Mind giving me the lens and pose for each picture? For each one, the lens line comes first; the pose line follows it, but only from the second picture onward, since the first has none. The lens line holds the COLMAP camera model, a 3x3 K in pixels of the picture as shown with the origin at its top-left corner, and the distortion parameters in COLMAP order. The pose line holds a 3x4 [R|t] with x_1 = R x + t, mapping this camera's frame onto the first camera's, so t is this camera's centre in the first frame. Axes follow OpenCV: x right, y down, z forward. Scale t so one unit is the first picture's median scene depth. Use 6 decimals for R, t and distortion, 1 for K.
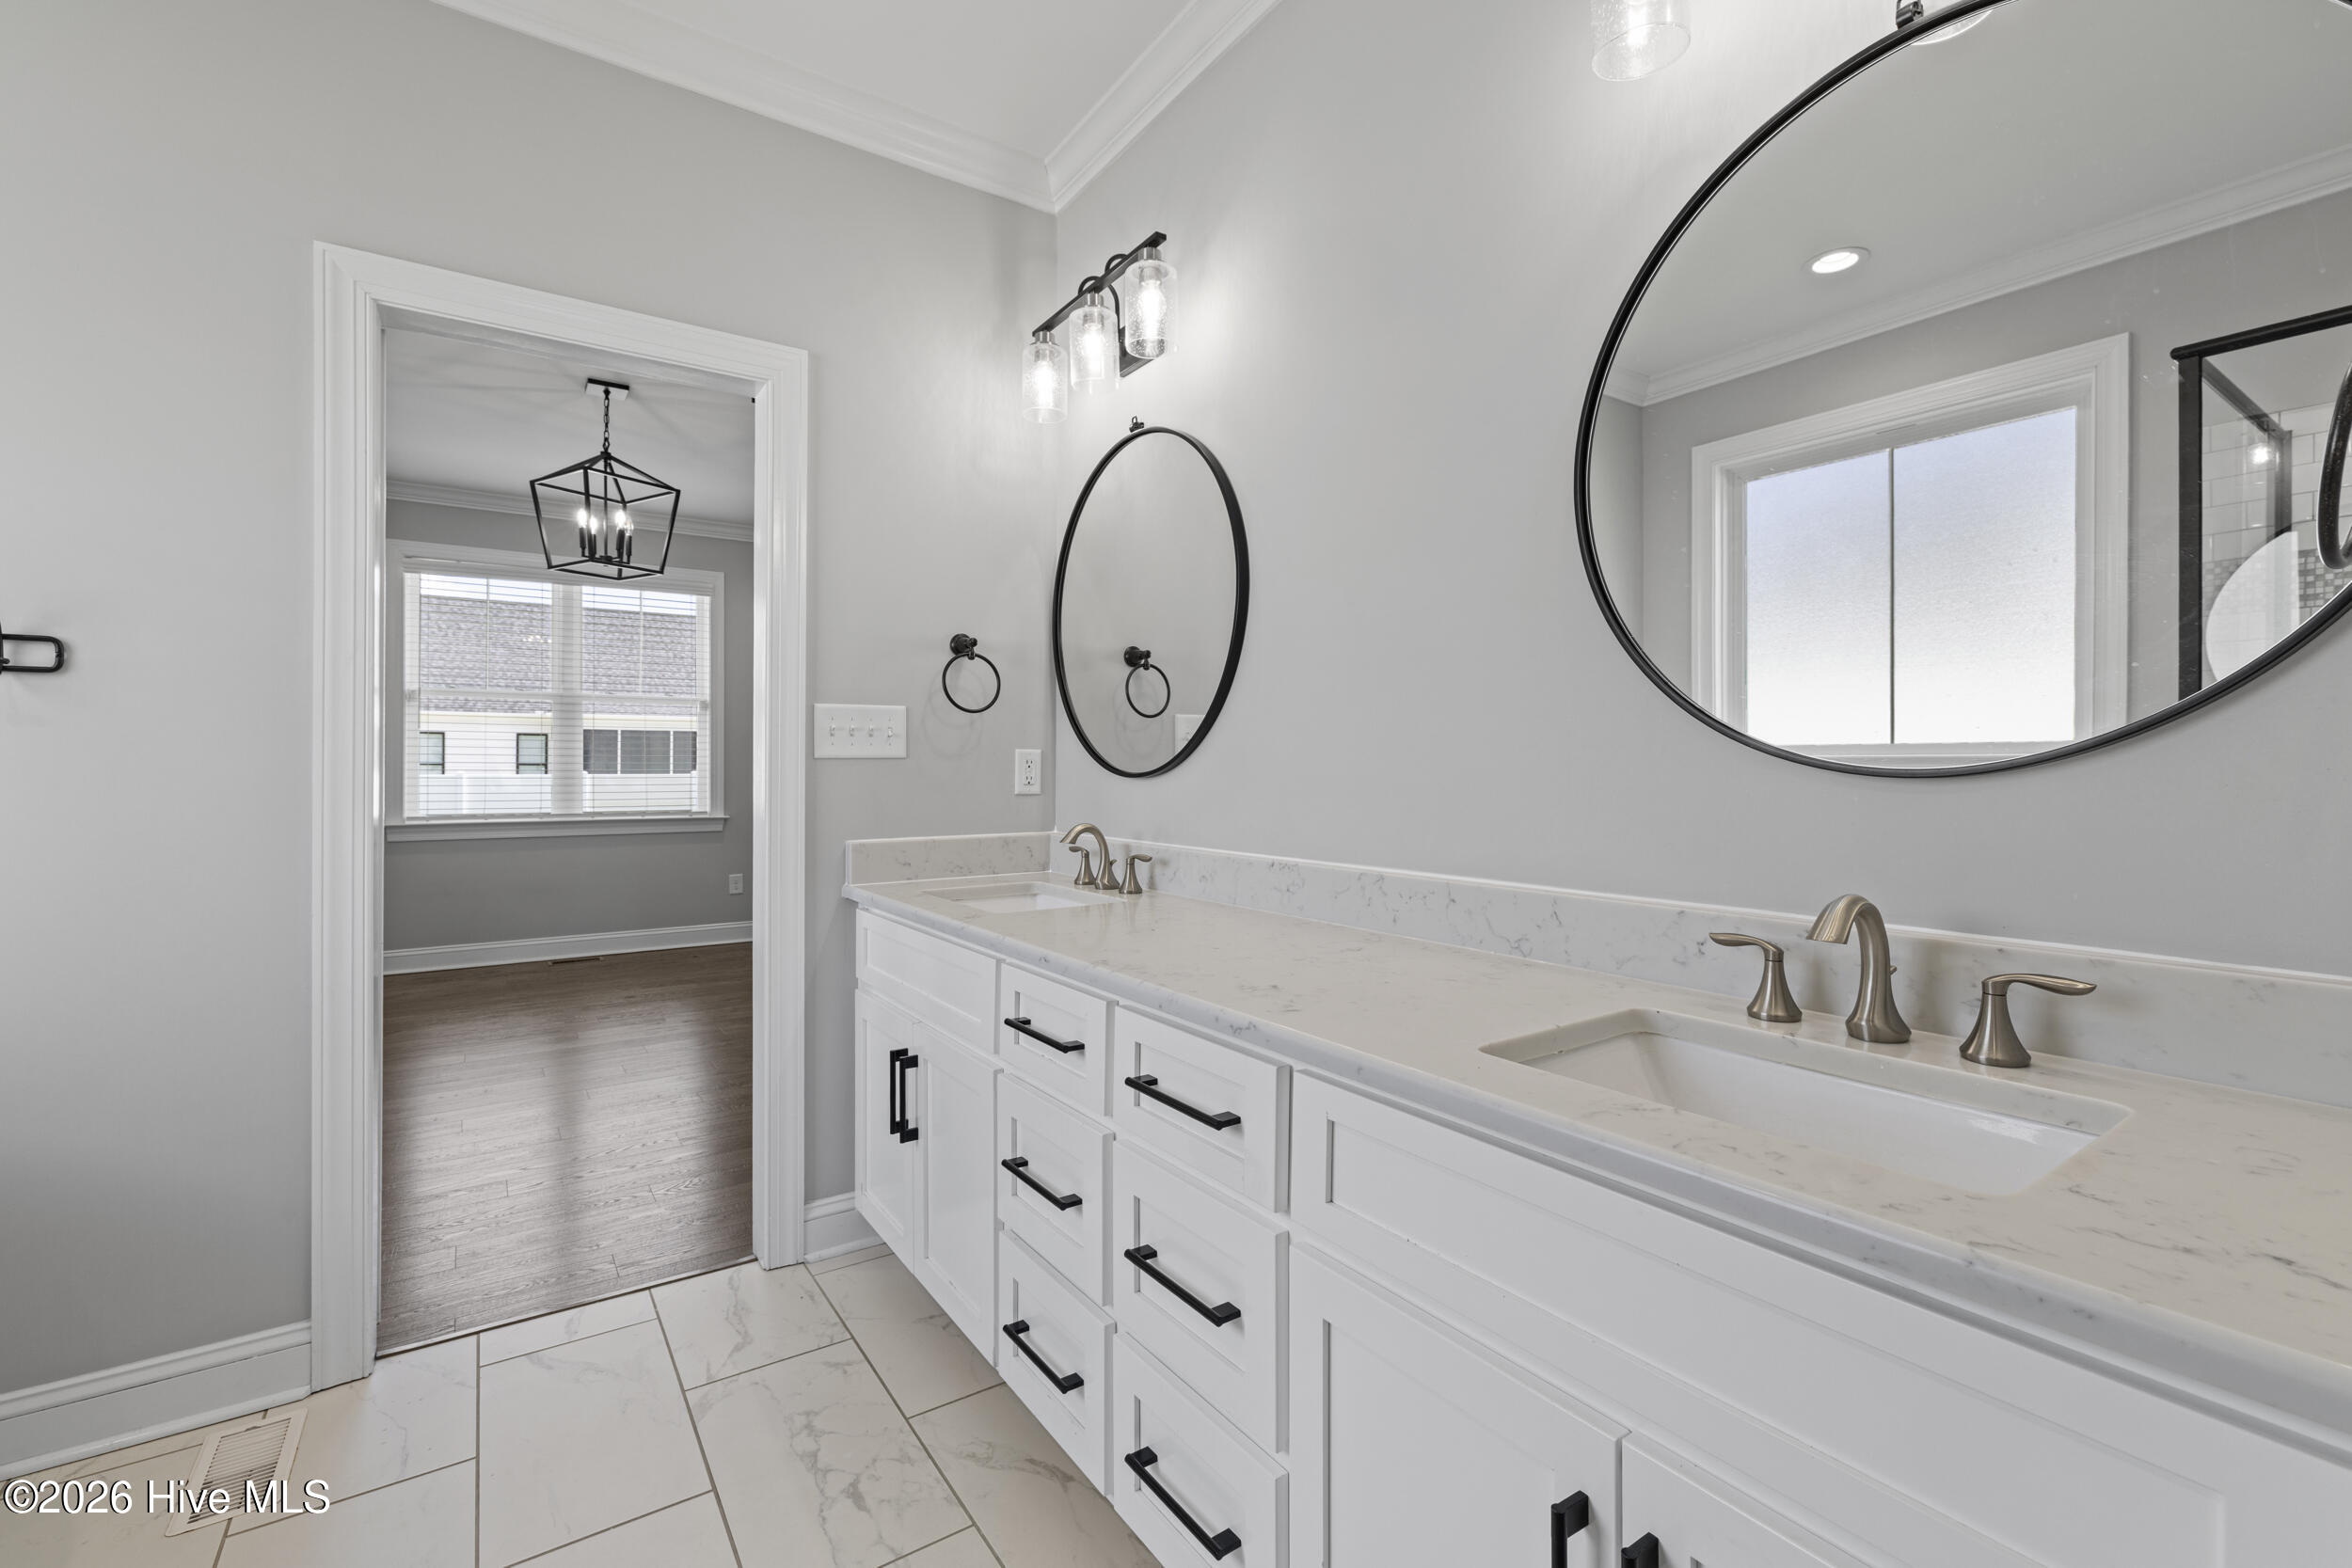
lens RADIAL K [[1020.1, 0, 1179.4], [0, 1020.1, 761.8], [0, 0, 1]] dist [0.001275, 0.001337]
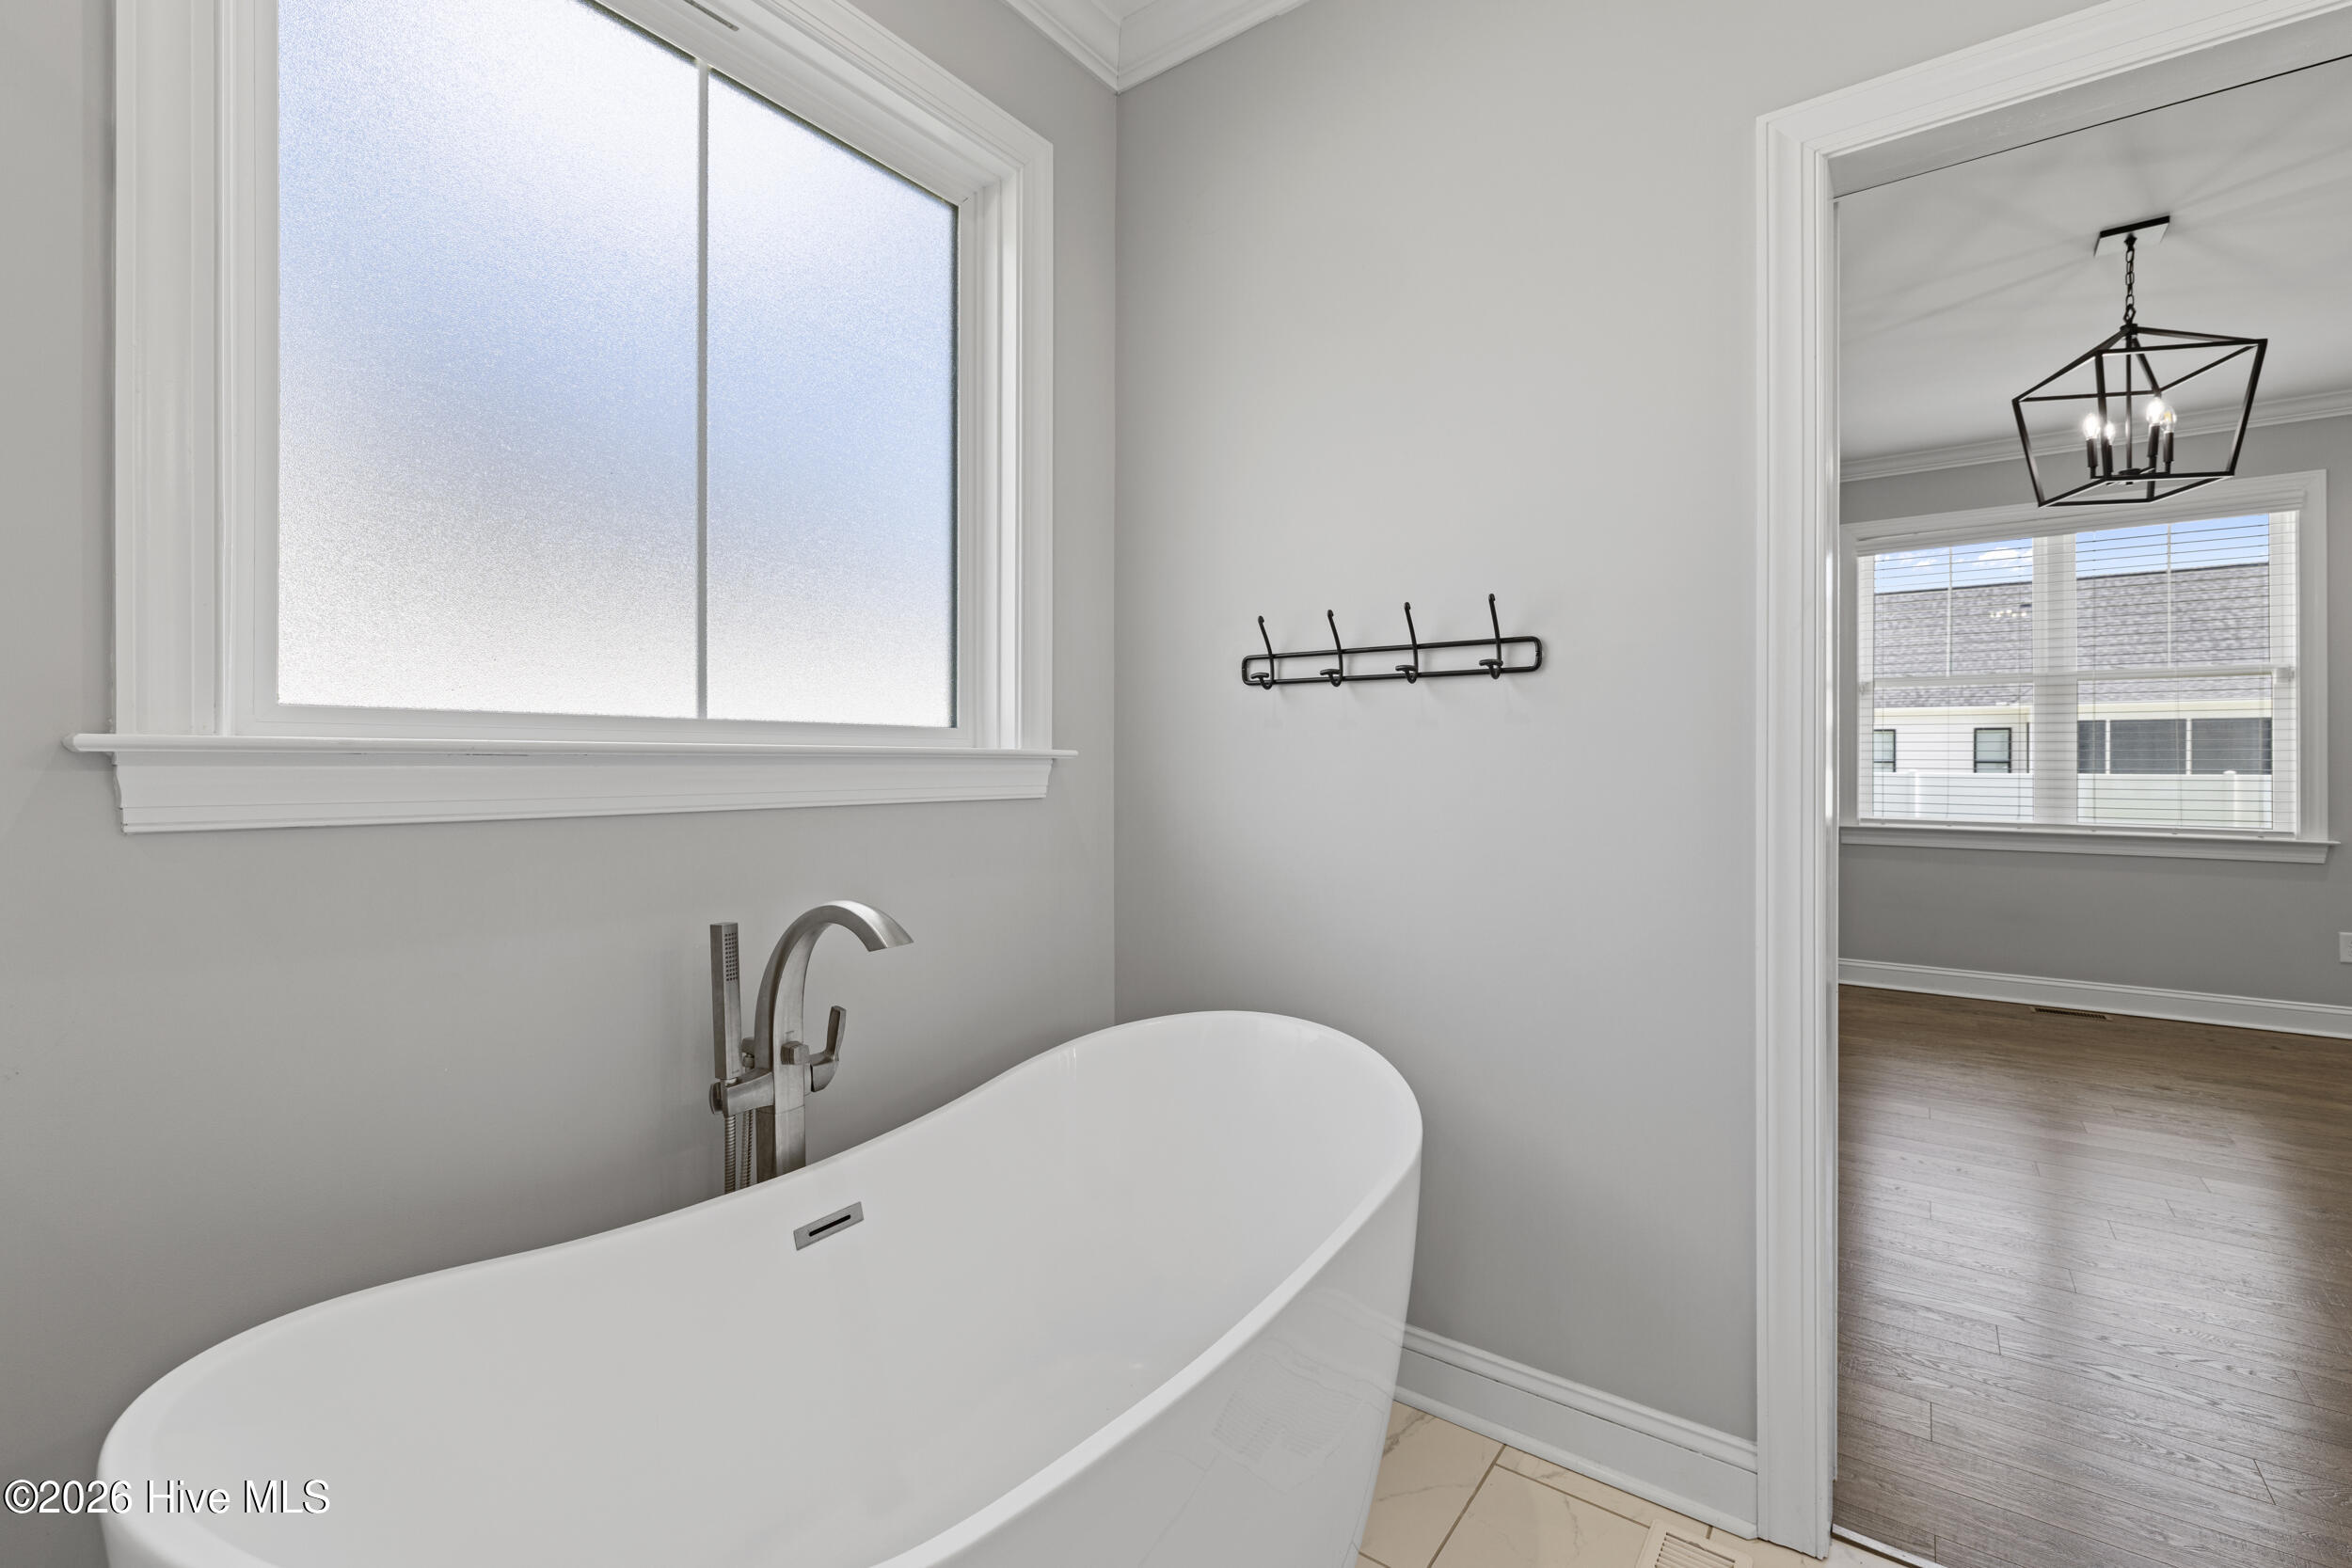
lens RADIAL K [[1020.1, 0, 1179.4], [0, 1020.1, 761.8], [0, 0, 1]] dist [0.001275, 0.001337]
pose [[0.329720, -0.000651, -0.944078, -0.091481], [0.002590, 0.999997, 0.000215, 0.000680], [0.944075, -0.002516, 0.329721, 0.117908]]
